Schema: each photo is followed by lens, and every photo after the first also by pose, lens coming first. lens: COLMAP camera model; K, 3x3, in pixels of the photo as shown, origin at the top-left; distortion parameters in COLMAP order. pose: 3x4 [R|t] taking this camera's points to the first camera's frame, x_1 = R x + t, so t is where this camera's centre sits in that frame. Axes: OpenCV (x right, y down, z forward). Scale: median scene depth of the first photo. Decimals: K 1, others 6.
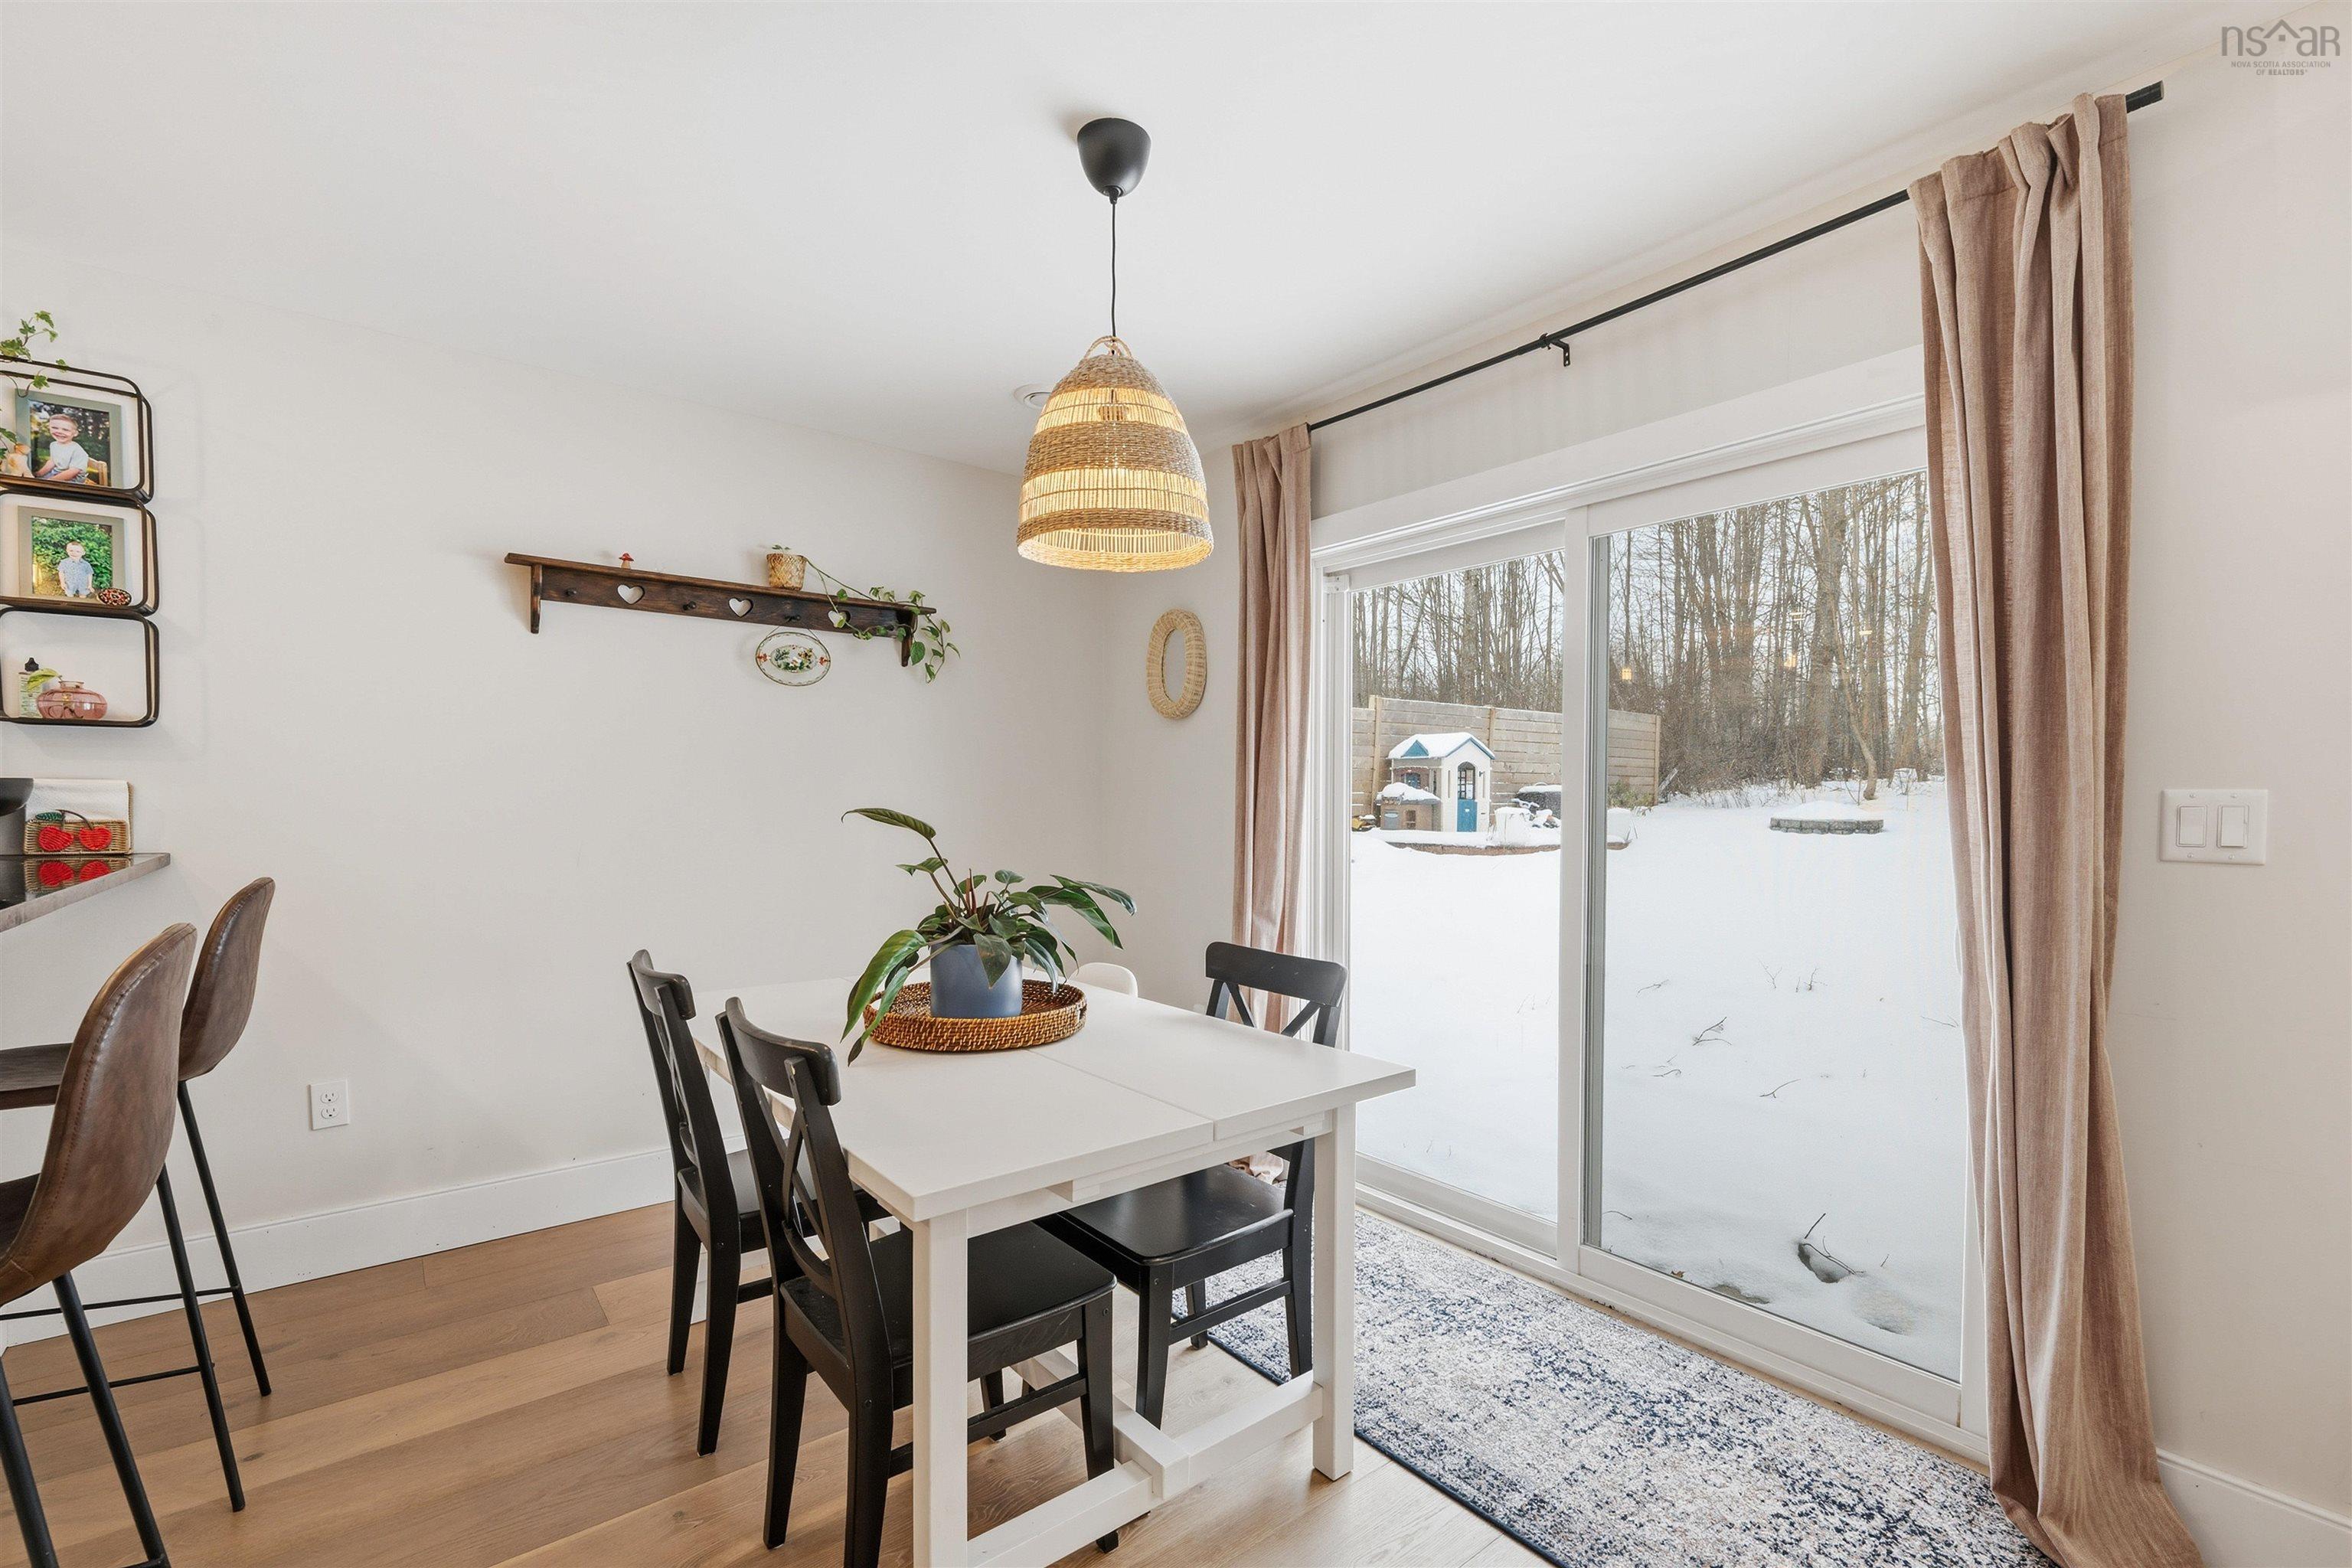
lens RADIAL K [[1010.1, 0, 1185.2], [0, 1010.1, 824.5], [0, 0, 1]] dist [-0.001771, 0.000159]
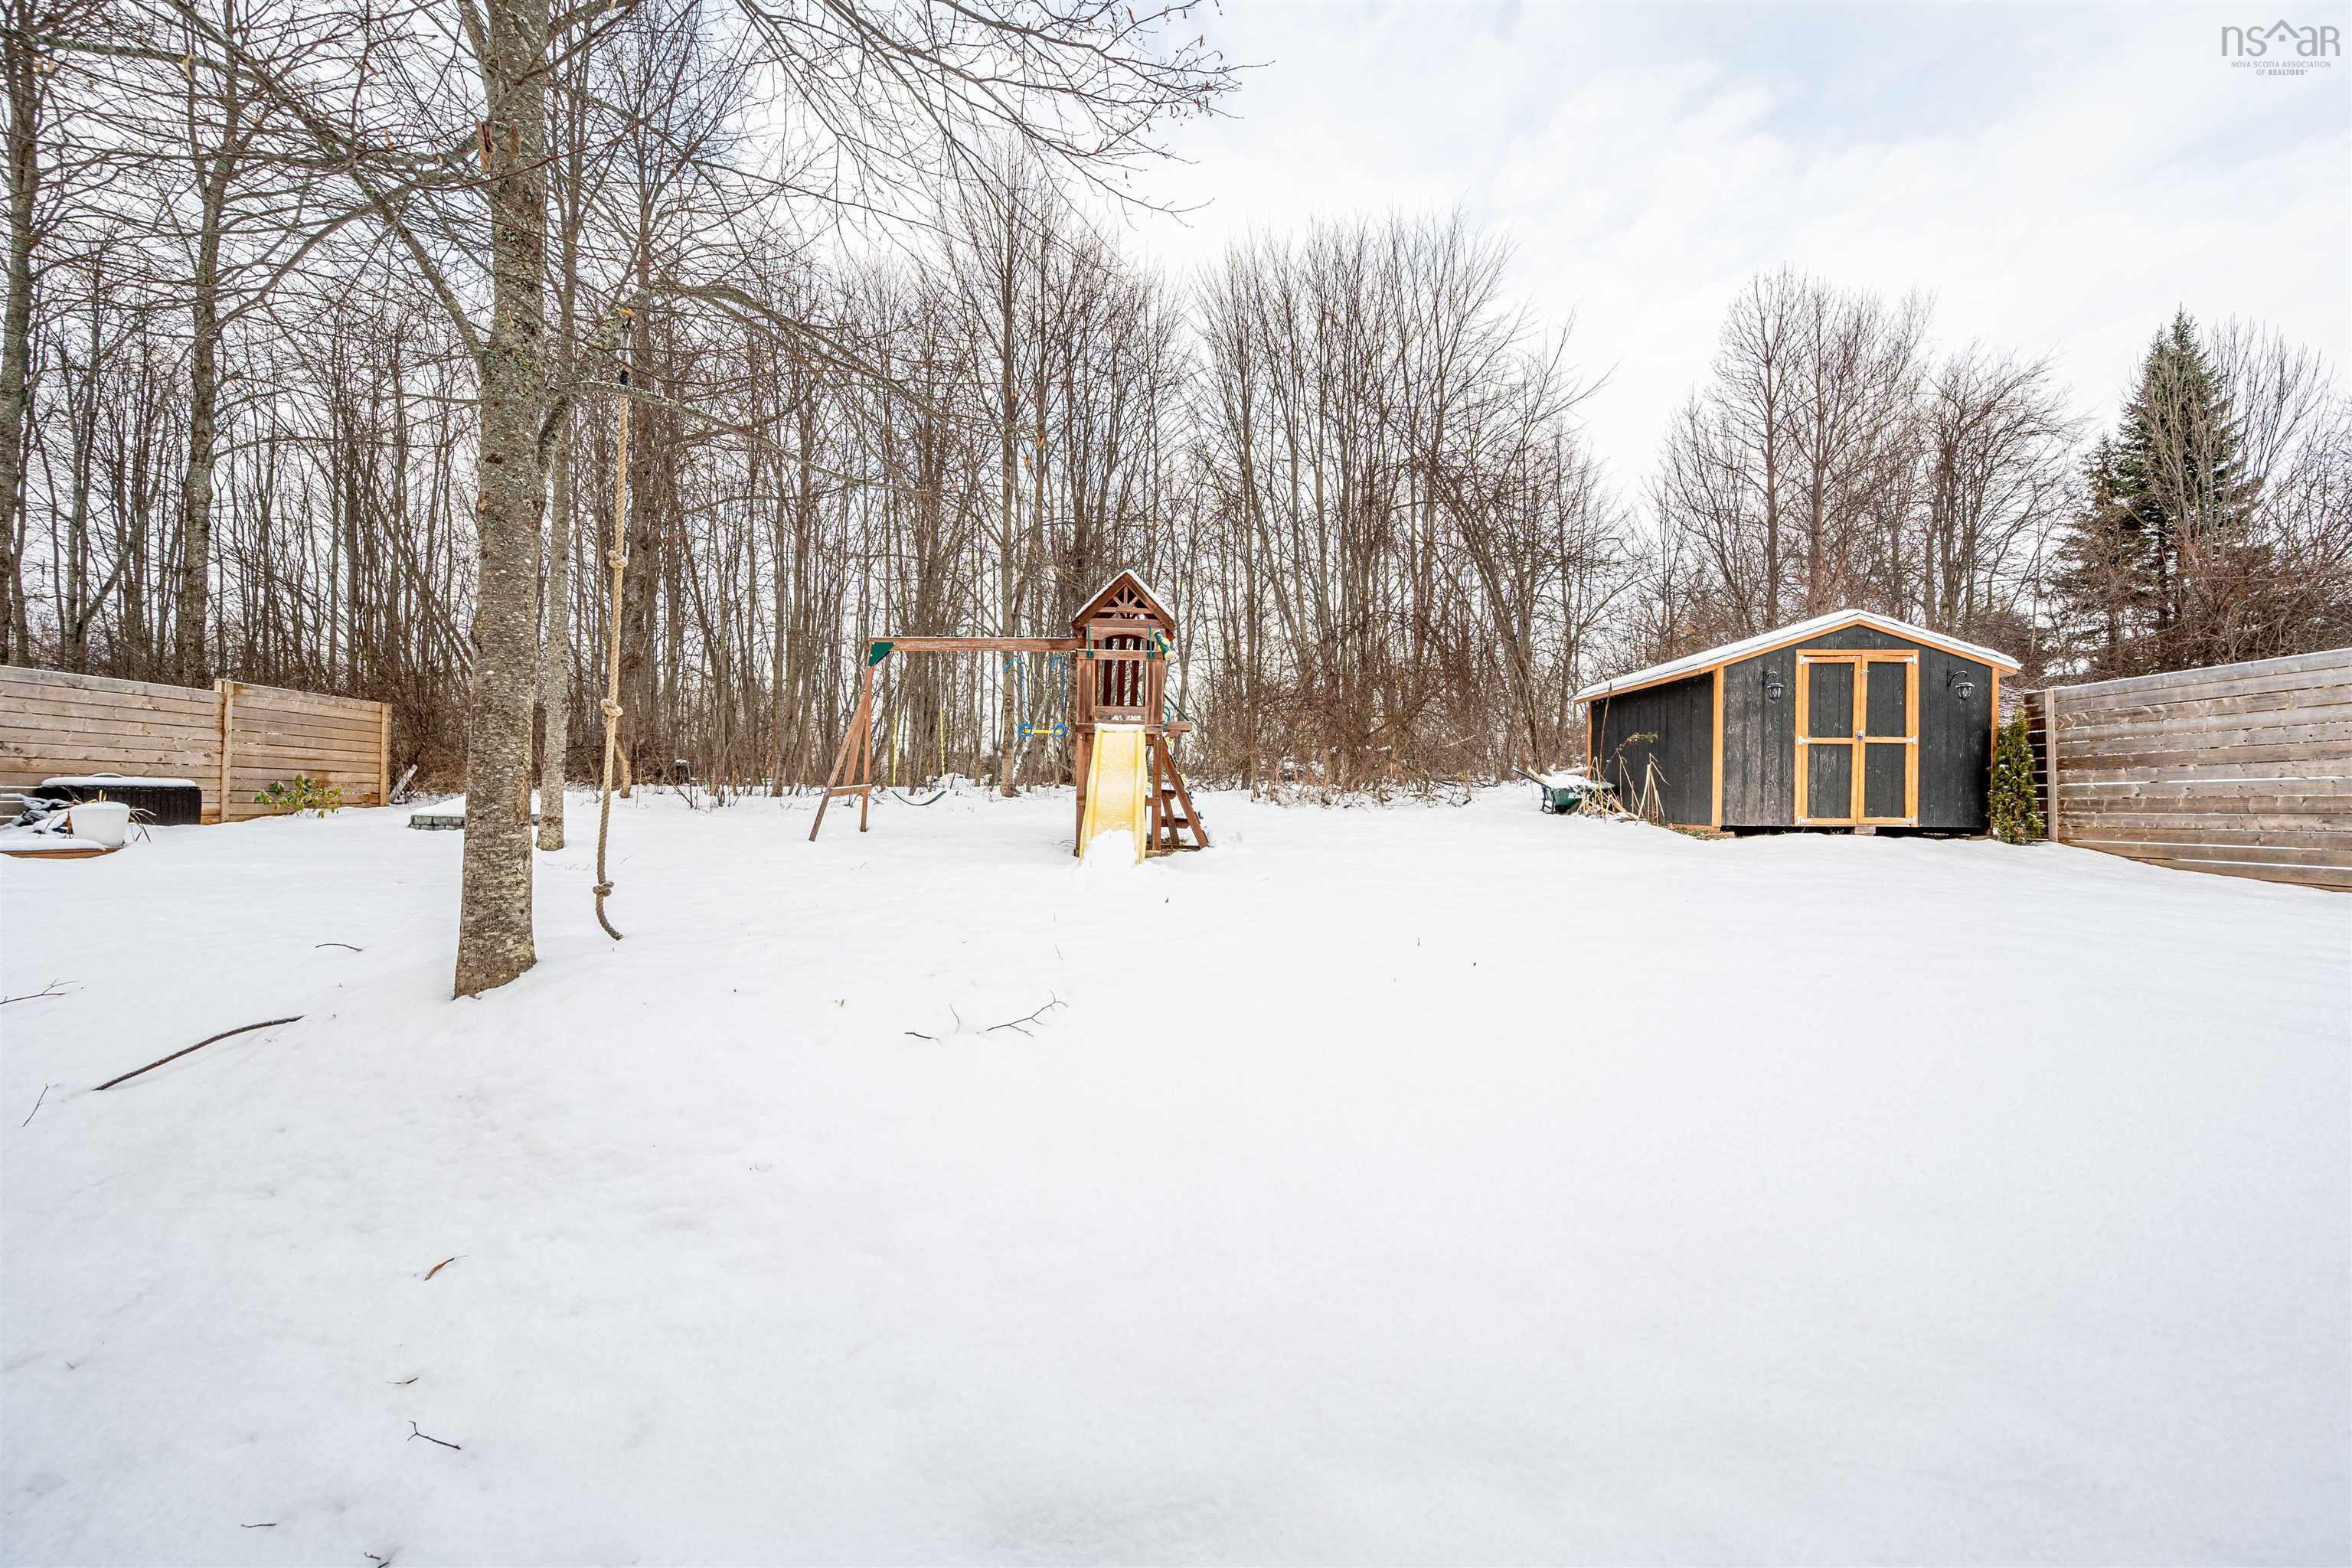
lens RADIAL K [[930.8, 0, 1188.9], [0, 930.8, 786.8], [0, 0, 1]] dist [-0.008317, 0.001908]
pose [[0.601328, 0.010174, 0.798937, 1.323448], [0.031318, 0.998850, -0.036292, 0.078014], [-0.798388, 0.046845, 0.600318, -0.145156]]
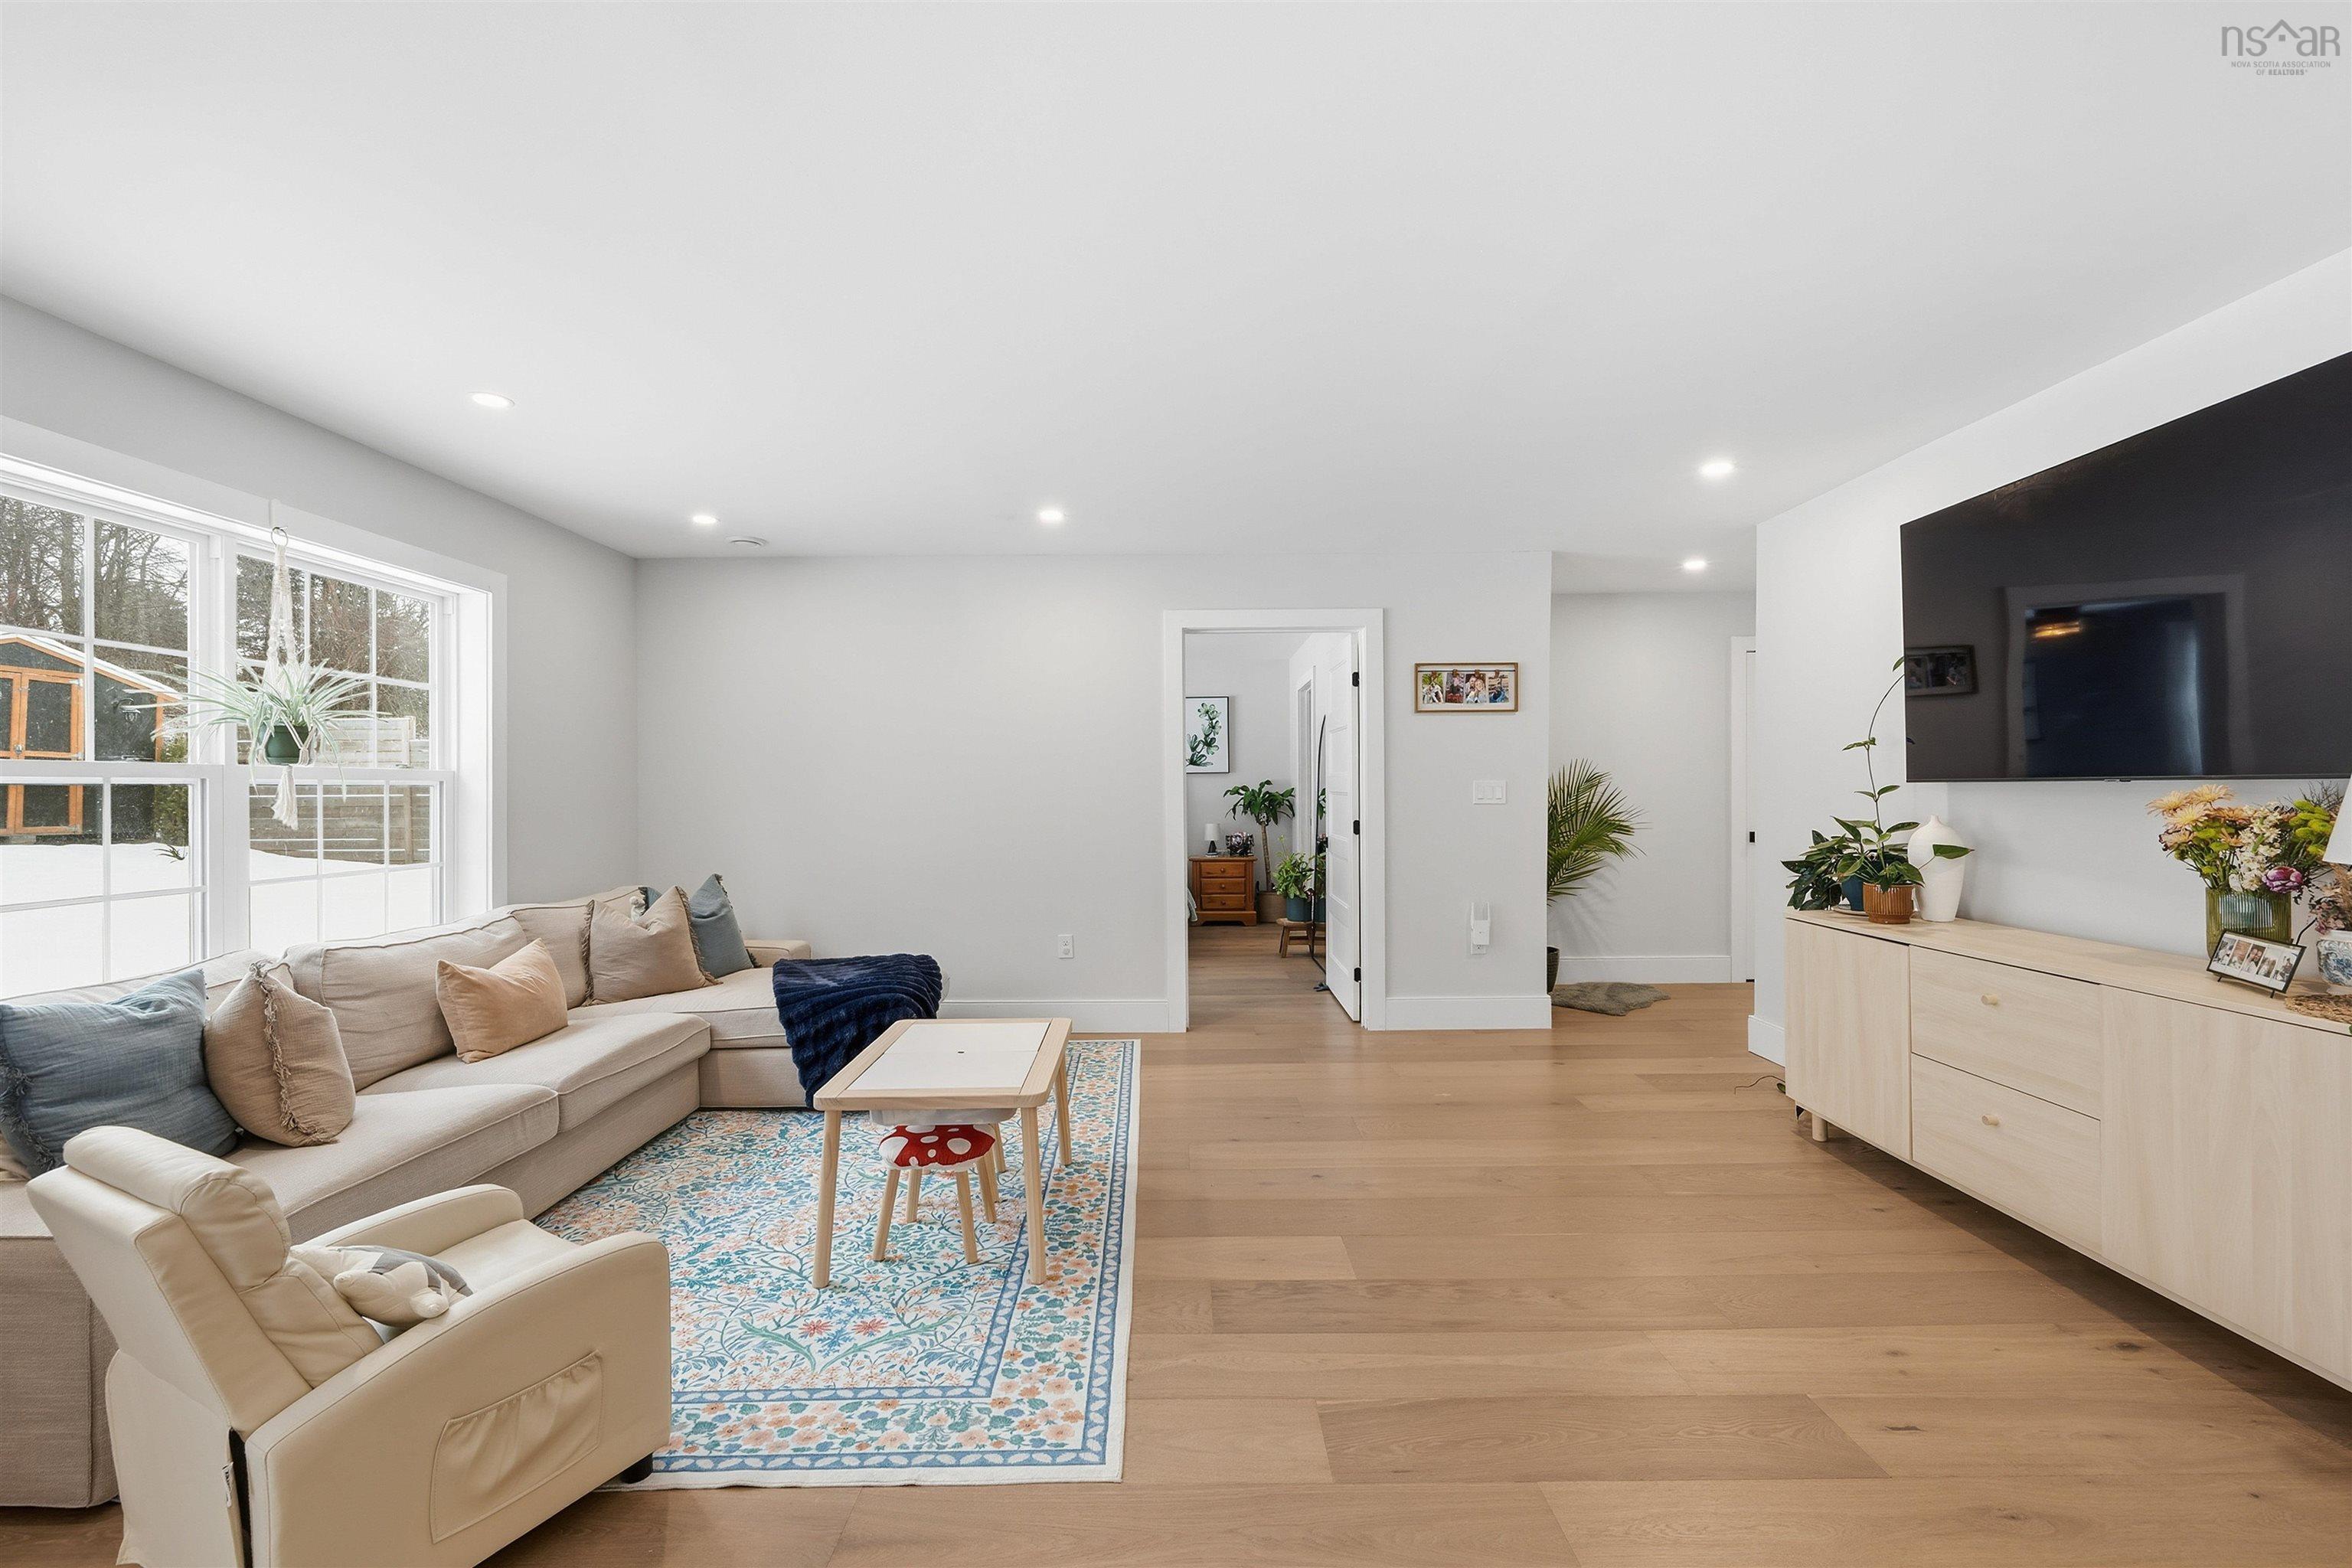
lens RADIAL K [[972.8, 0, 1187.9], [0, 972.8, 798.2], [0, 0, 1]] dist [-0.002414, -0.000612]
pose [[-0.782147, -0.006408, 0.623062, -0.222926], [0.020376, 0.999149, 0.035855, -0.004168], [-0.622761, 0.040740, -0.781351, 0.027849]]
